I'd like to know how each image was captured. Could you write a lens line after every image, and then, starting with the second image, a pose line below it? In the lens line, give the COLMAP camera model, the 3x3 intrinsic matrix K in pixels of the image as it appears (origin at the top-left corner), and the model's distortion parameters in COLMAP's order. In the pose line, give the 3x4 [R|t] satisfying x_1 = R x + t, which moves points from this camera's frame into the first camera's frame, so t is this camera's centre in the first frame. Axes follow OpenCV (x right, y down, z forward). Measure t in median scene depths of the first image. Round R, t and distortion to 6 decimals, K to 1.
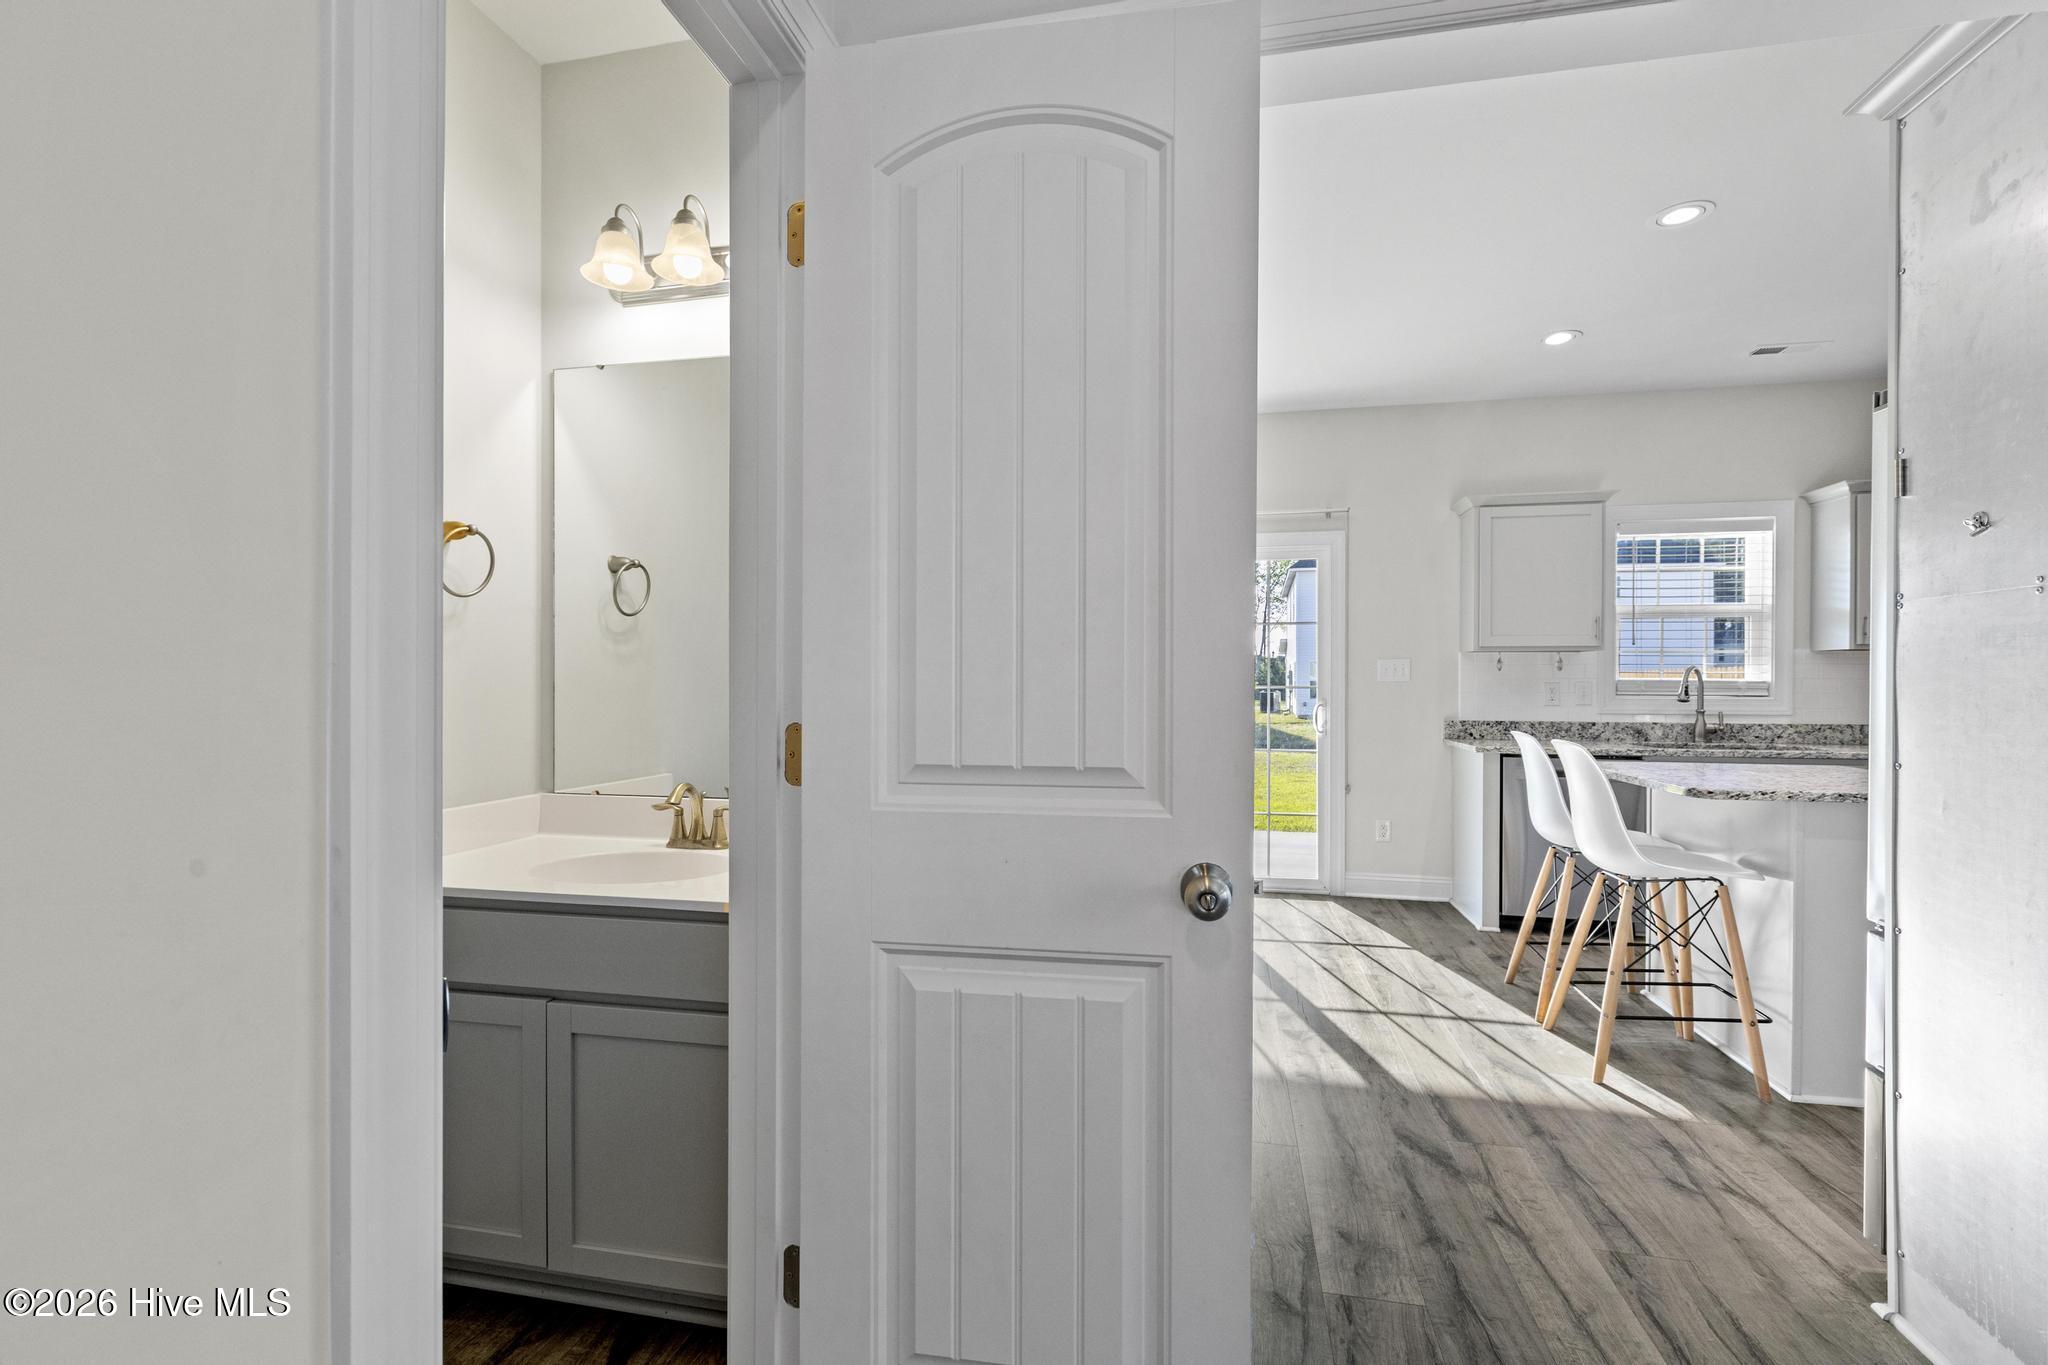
lens RADIAL K [[915.6, 0, 1016.7], [0, 915.6, 678.2], [0, 0, 1]] dist [0.007642, -0.002615]
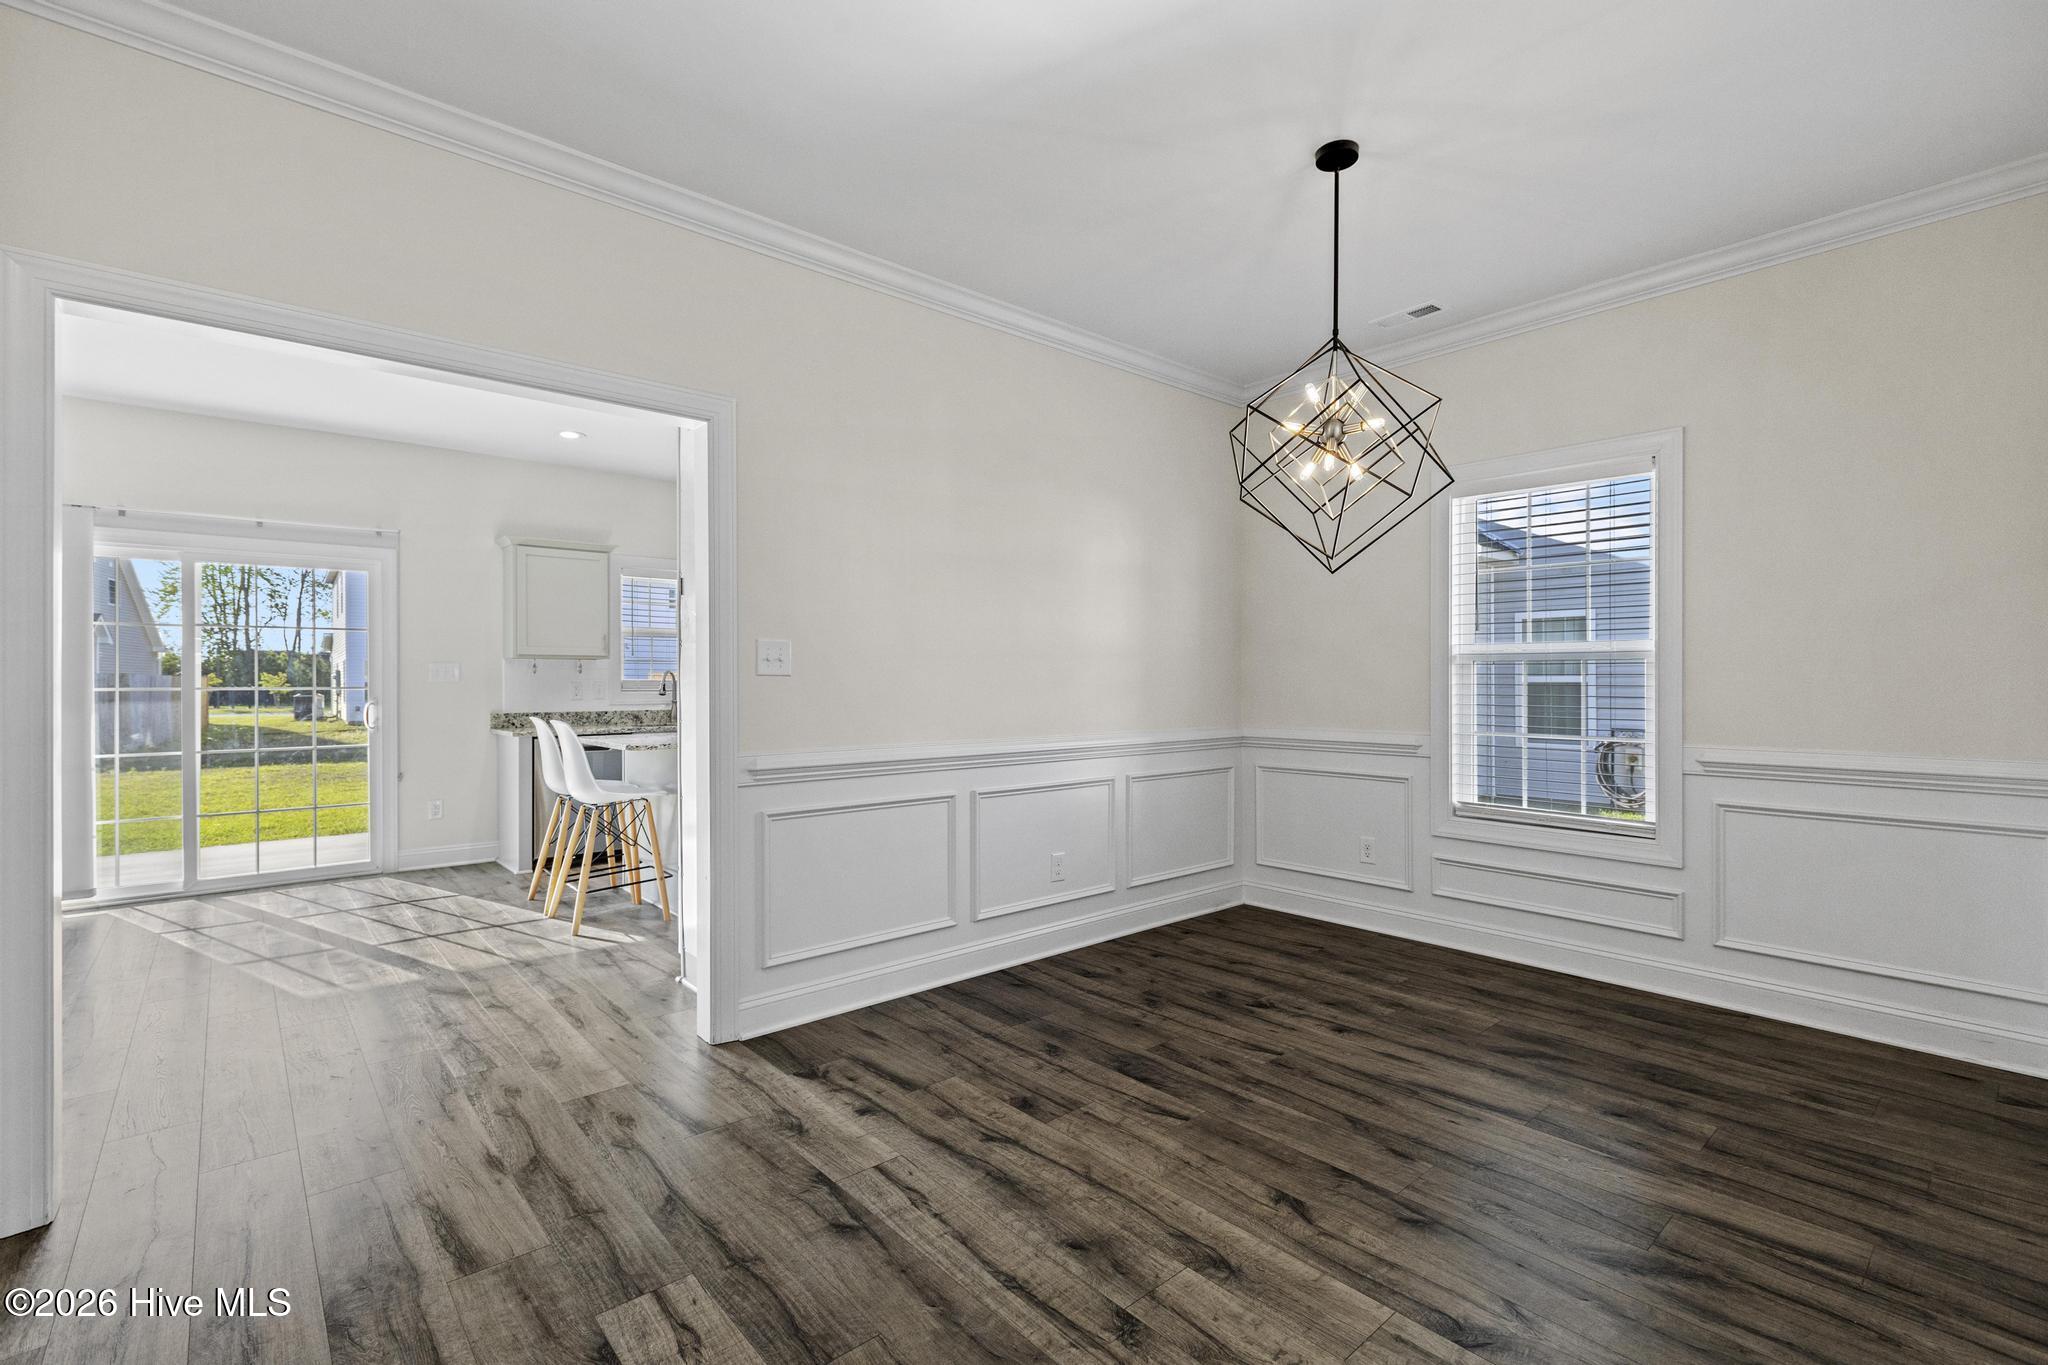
lens RADIAL K [[915.6, 0, 1030.8], [0, 915.6, 682.9], [0, 0, 1]] dist [0.007642, -0.002615]
pose [[0.592375, -0.005973, 0.805640, -0.103769], [0.001431, 0.999979, 0.006362, -0.002295], [-0.805661, -0.002615, 0.592371, -0.339787]]
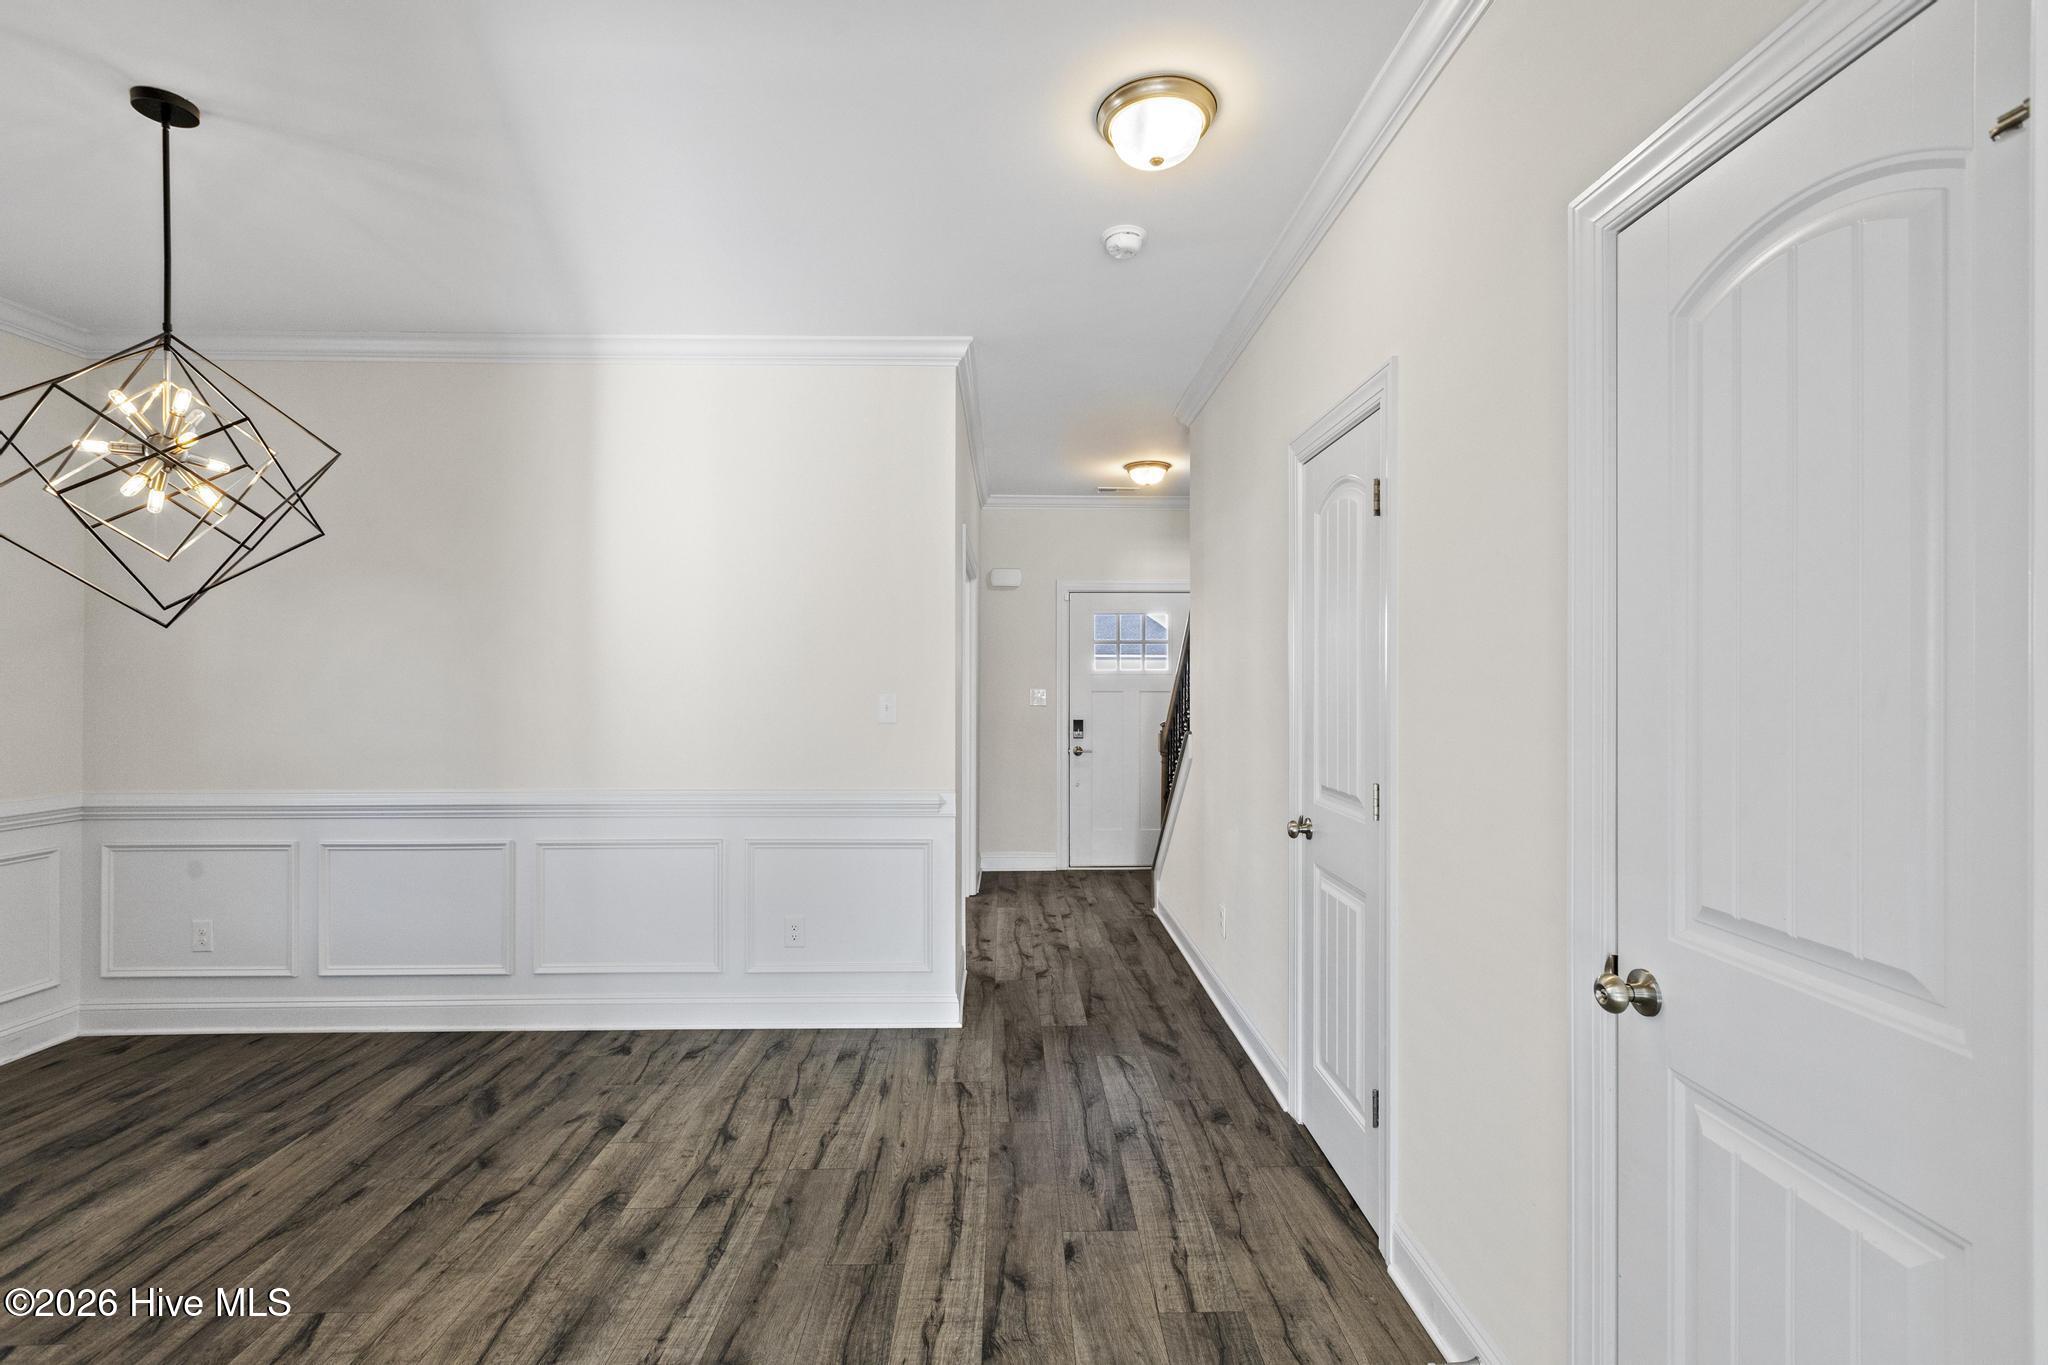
lens RADIAL K [[915.6, 0, 1037.3], [0, 915.6, 683.1], [0, 0, 1]] dist [0.007642, -0.002615]
pose [[-0.969324, -0.004942, -0.245737, 0.477201], [-0.003591, 0.999976, -0.005944, -0.078550], [0.245761, -0.004879, -0.969318, 1.277486]]
